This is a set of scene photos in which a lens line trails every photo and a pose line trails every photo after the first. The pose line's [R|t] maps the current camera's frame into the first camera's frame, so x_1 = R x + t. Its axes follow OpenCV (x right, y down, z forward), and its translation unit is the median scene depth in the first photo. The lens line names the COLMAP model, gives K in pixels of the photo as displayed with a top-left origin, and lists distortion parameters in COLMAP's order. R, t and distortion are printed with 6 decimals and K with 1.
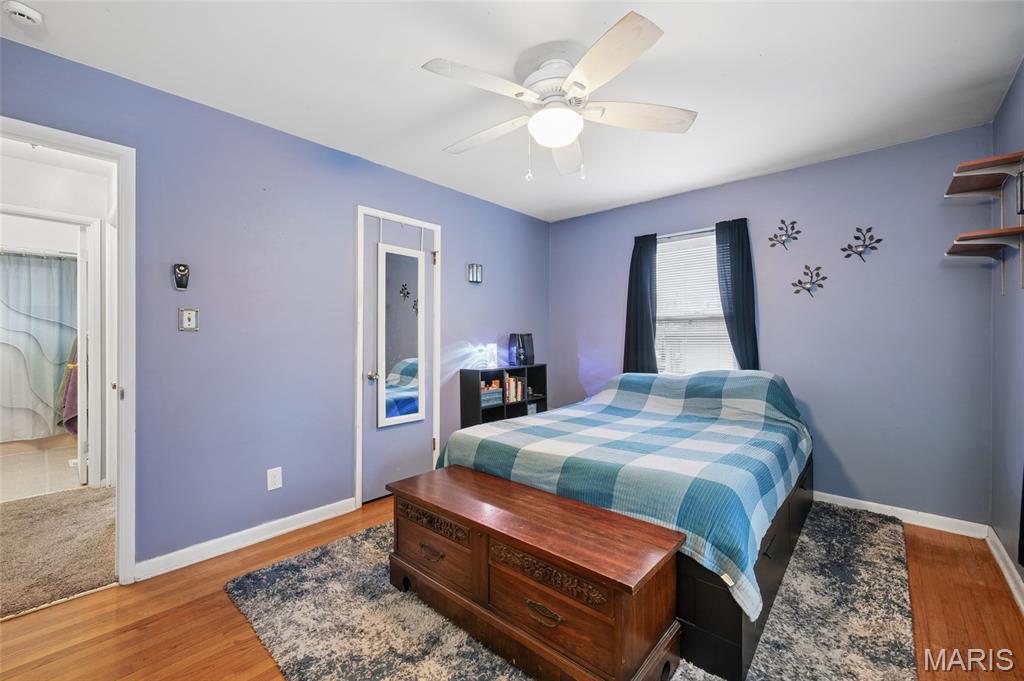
lens RADIAL K [[417.8, 0, 513.7], [0, 417.8, 337.2], [0, 0, 1]] dist [-0.002456, -0.000104]
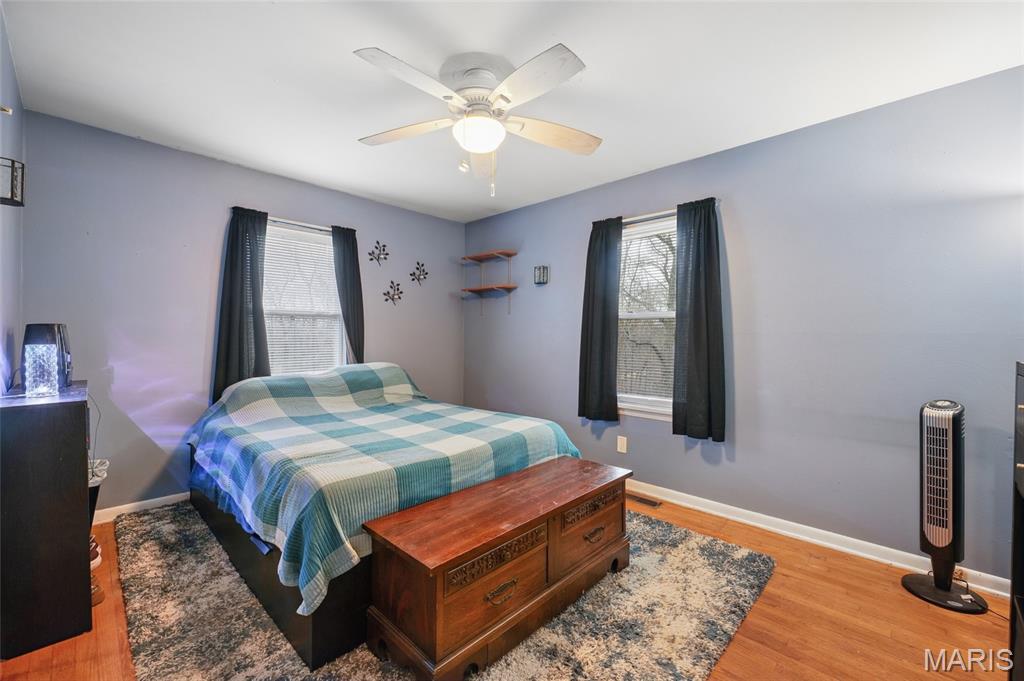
lens RADIAL K [[417.8, 0, 513.8], [0, 417.8, 338.1], [0, 0, 1]] dist [-0.002456, -0.000104]
pose [[0.031897, -0.001989, 0.999489, -0.638312], [-0.010019, 0.999947, 0.002310, 0.002987], [-0.999441, -0.010088, 0.031875, 0.591628]]
